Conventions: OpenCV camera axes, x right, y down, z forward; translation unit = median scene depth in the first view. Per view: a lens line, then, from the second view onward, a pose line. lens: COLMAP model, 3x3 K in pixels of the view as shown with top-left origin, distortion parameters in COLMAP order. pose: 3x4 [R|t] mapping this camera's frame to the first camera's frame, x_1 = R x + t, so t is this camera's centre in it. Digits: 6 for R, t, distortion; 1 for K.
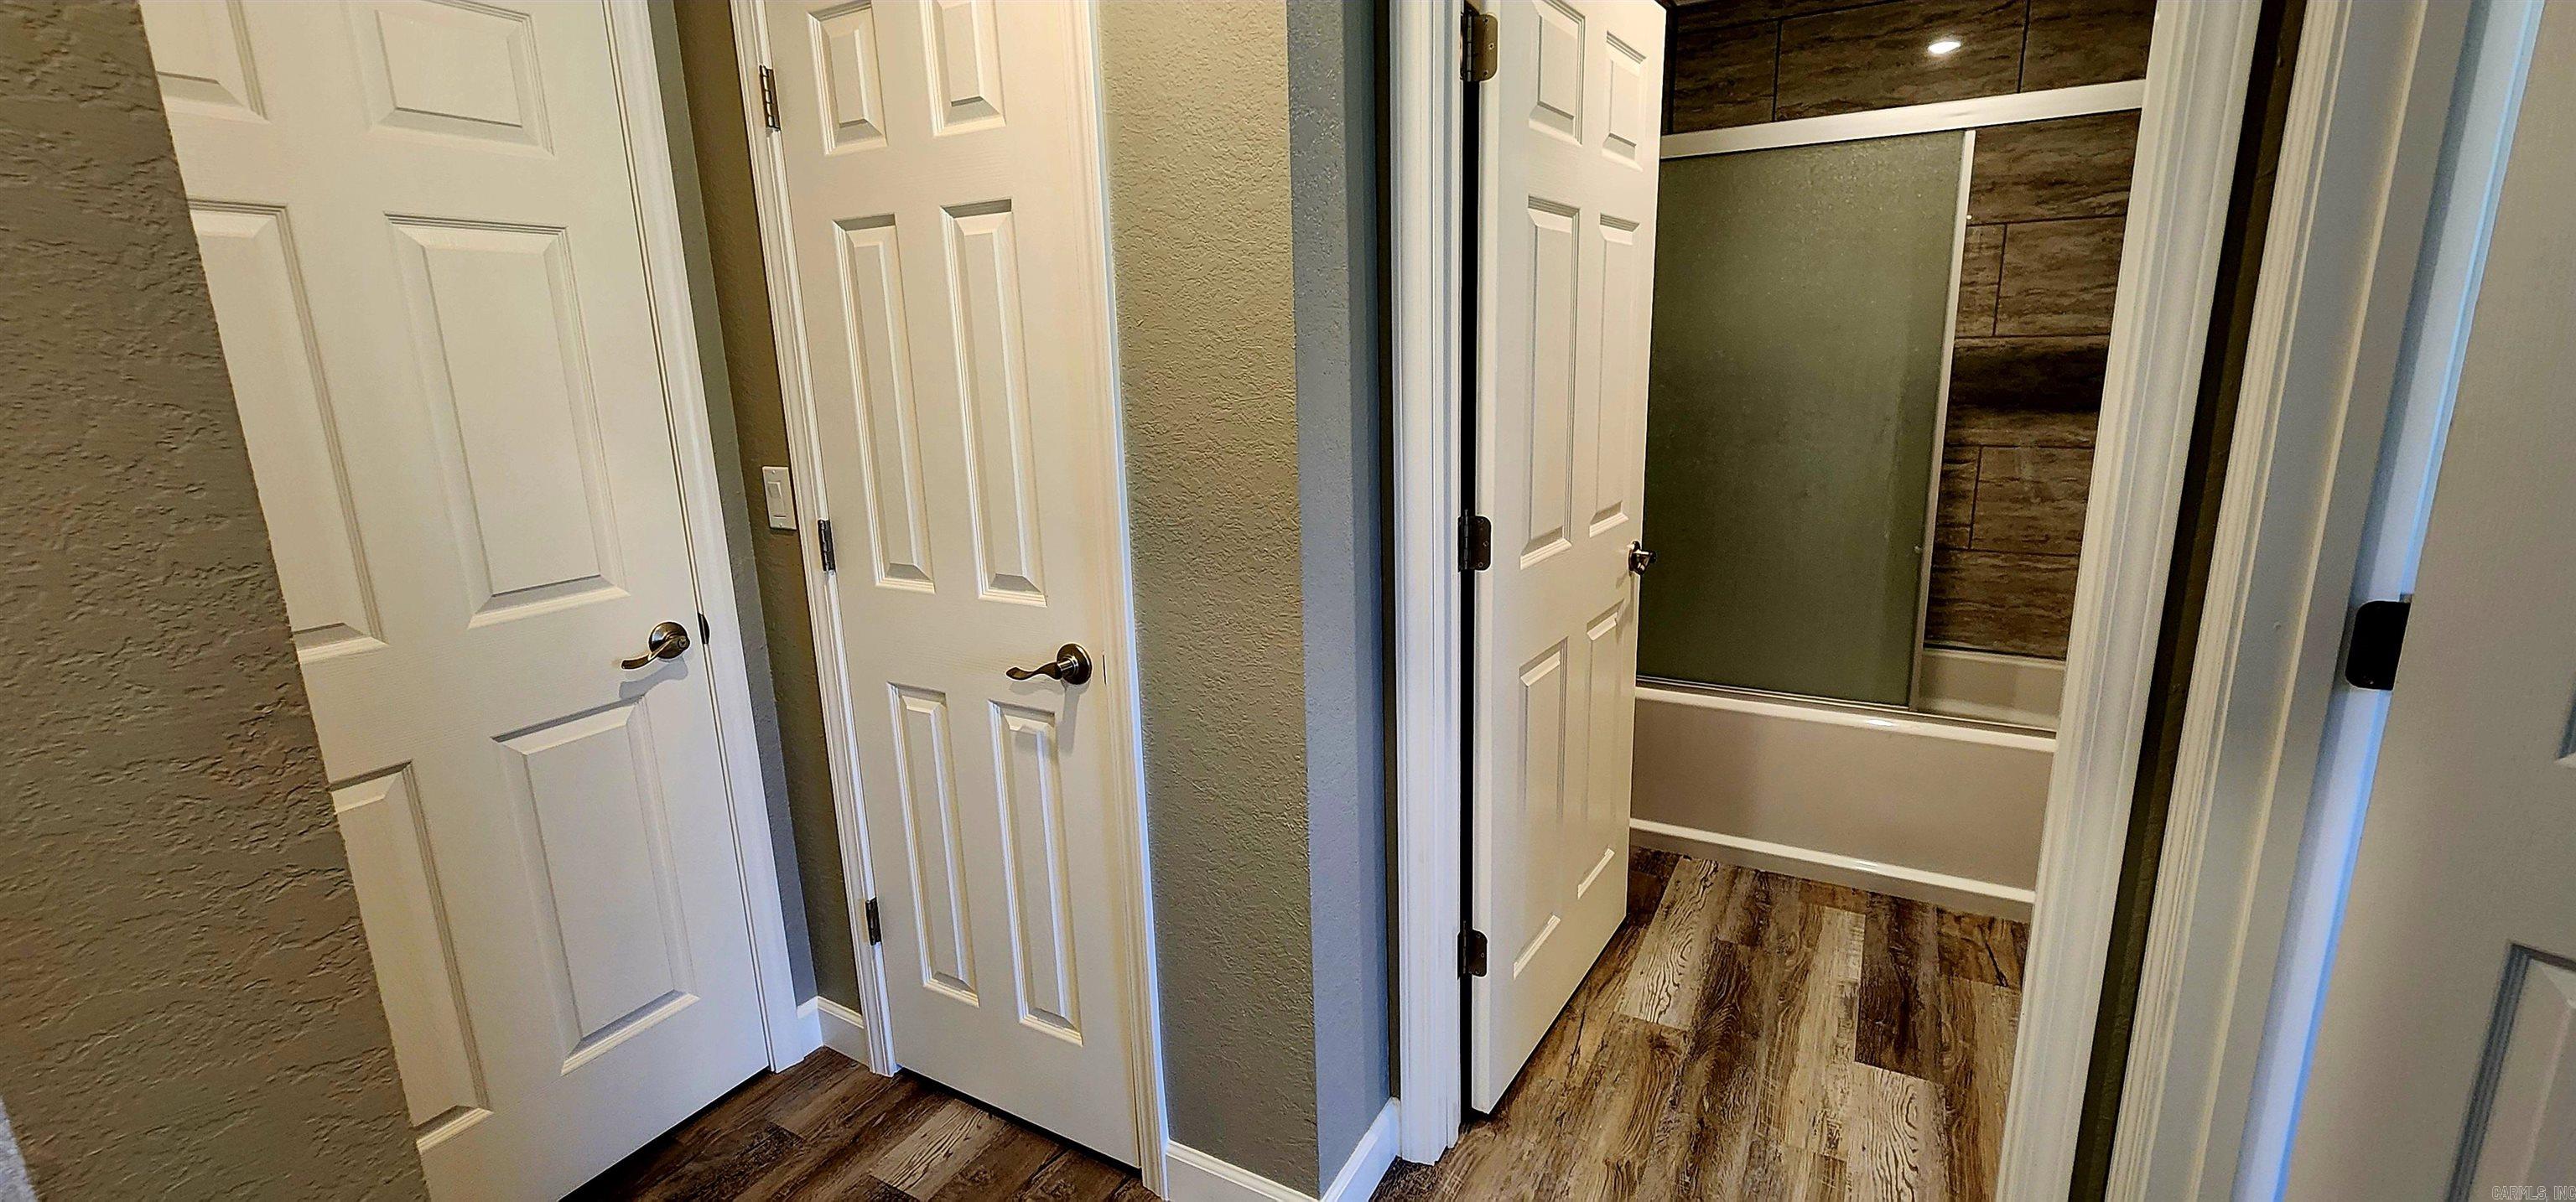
lens RADIAL K [[1072.2, 0, 1298.4], [0, 1072.2, 608.1], [0, 0, 1]] dist [0.001698, -0.000505]
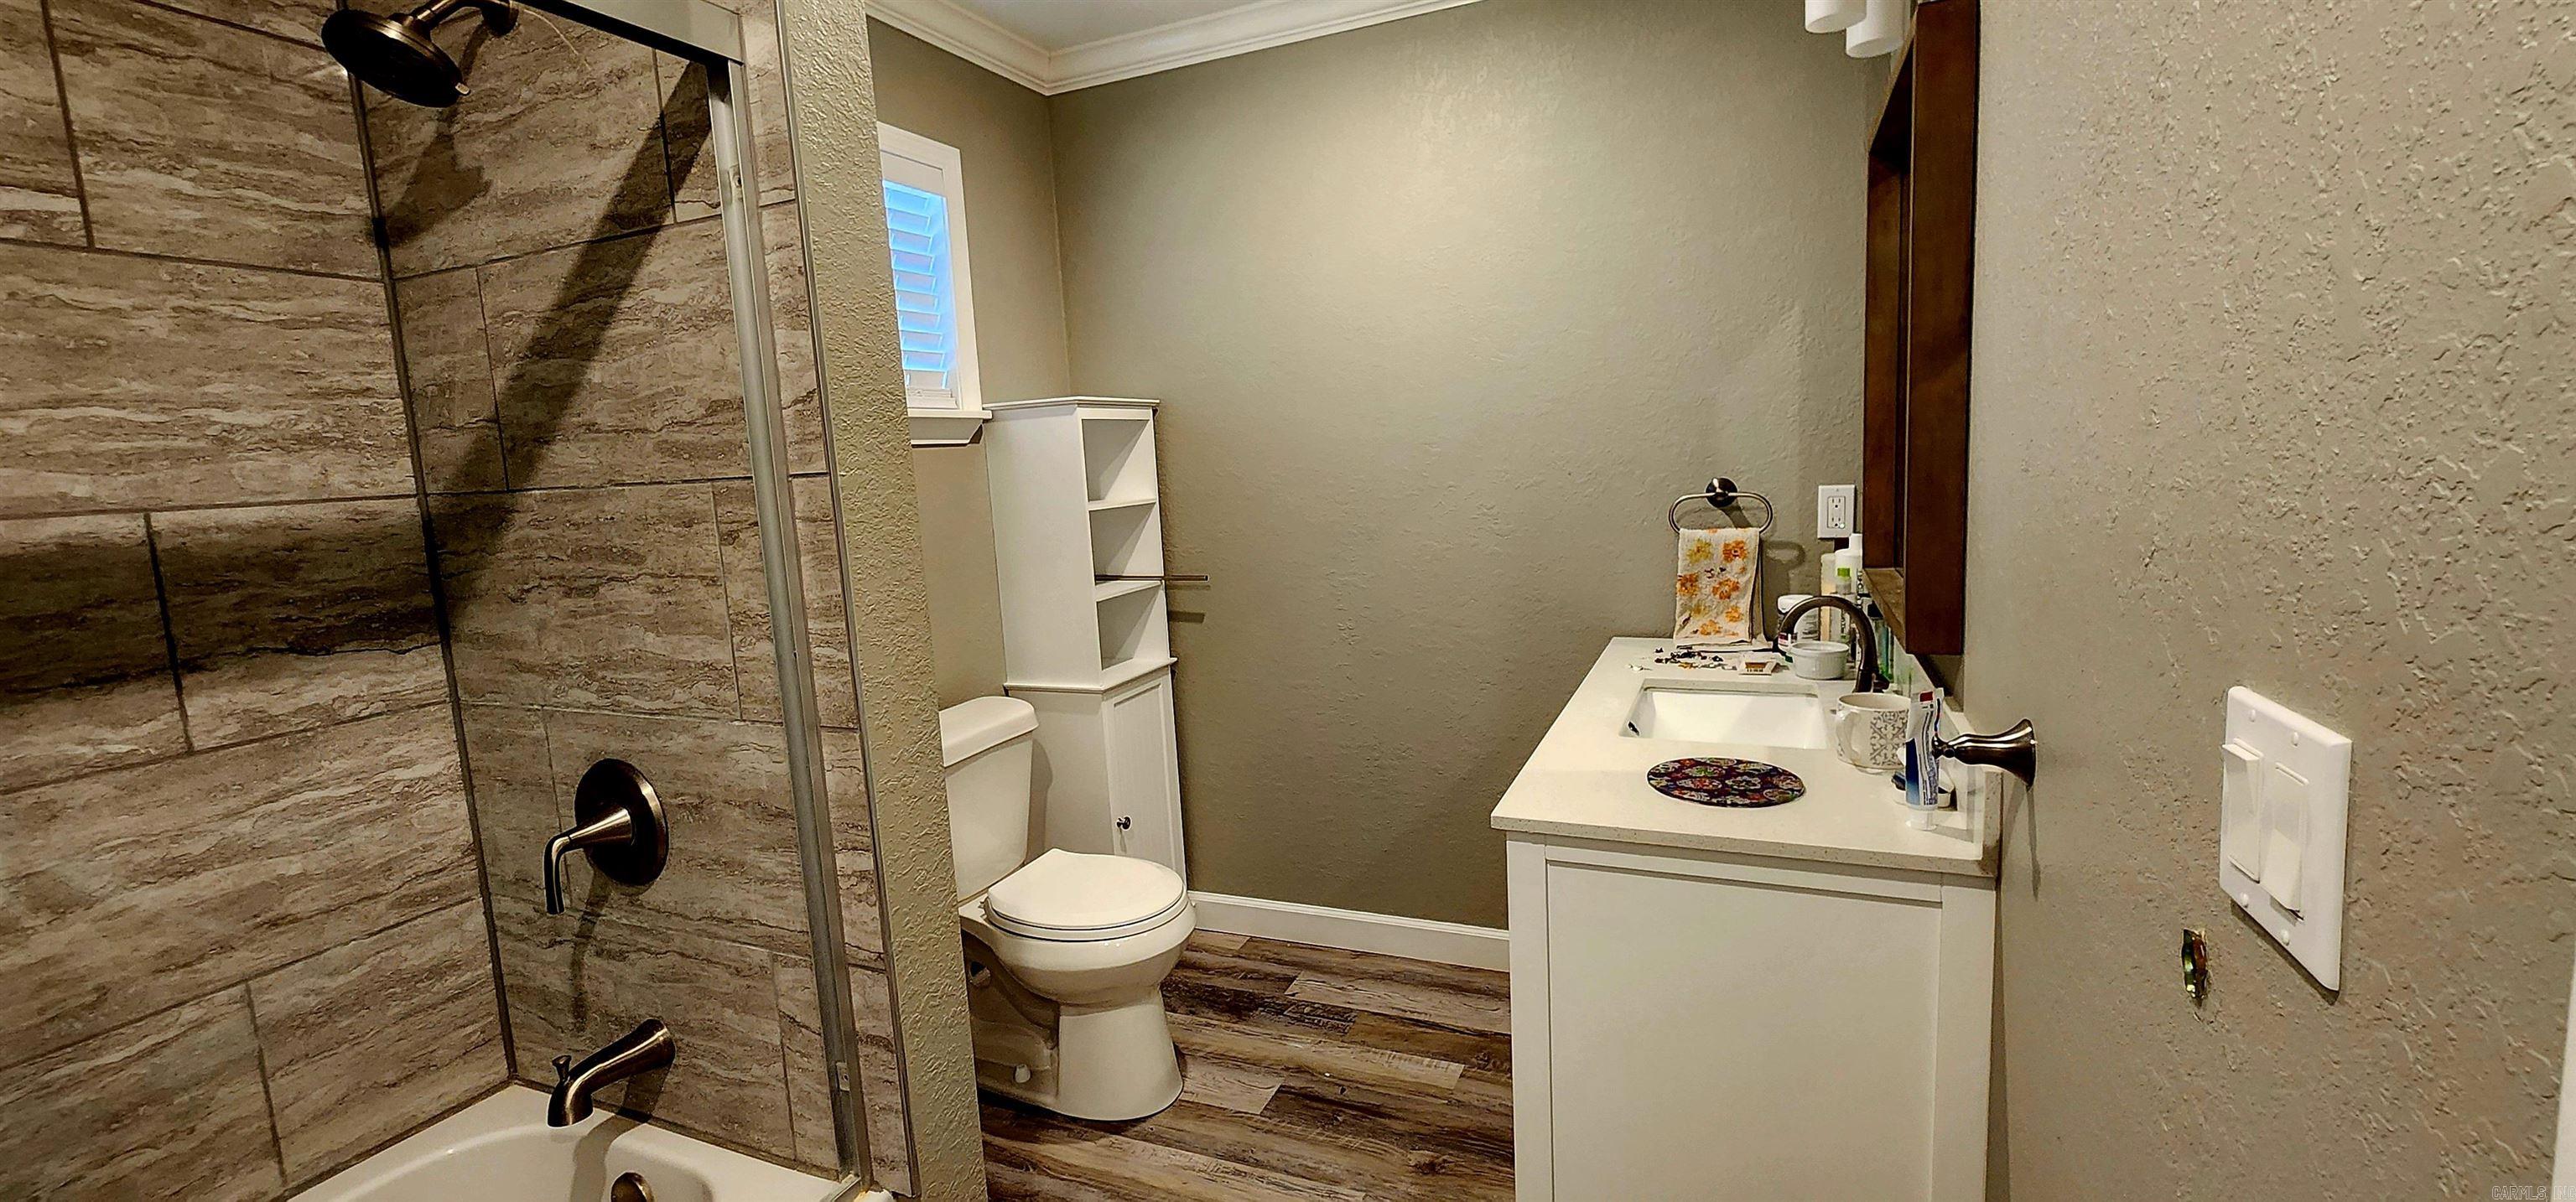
lens RADIAL K [[1072.2, 0, 1289.3], [0, 1072.2, 593.1], [0, 0, 1]] dist [0.001698, -0.000505]
pose [[-0.113660, -0.094102, 0.989053, 0.252516], [0.275098, 0.953600, 0.122342, -0.137569], [-0.954674, 0.285992, -0.082499, 0.556651]]
